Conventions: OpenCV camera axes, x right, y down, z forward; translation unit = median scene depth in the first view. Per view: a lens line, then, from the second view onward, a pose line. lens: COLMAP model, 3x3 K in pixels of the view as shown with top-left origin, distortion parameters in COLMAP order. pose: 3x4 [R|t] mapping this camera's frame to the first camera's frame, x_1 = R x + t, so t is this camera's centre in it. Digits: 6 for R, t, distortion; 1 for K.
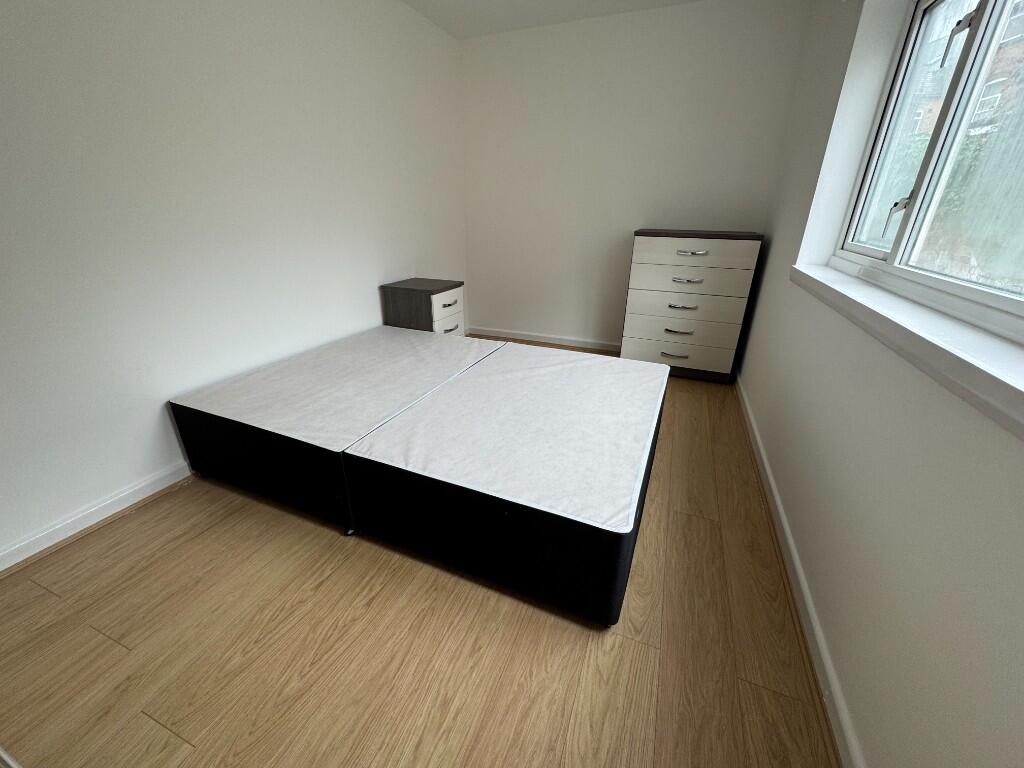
lens RADIAL K [[407.8, 0, 512.1], [0, 407.8, 380.7], [0, 0, 1]] dist [-0.002171, -0.000233]
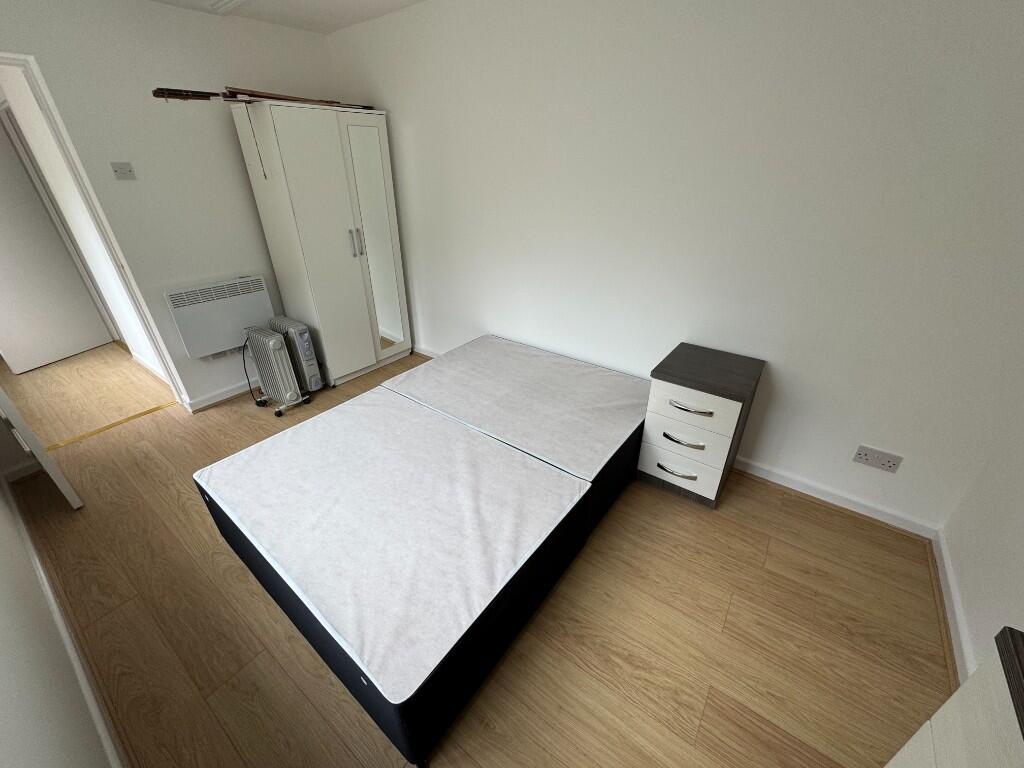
lens RADIAL K [[407.8, 0, 512.1], [0, 407.8, 380.7], [0, 0, 1]] dist [-0.002171, -0.000233]
pose [[-0.244952, 0.452995, -0.857201, 0.668680], [-0.359707, 0.778573, 0.514232, -0.678864], [0.900338, 0.434304, -0.027768, 1.131469]]
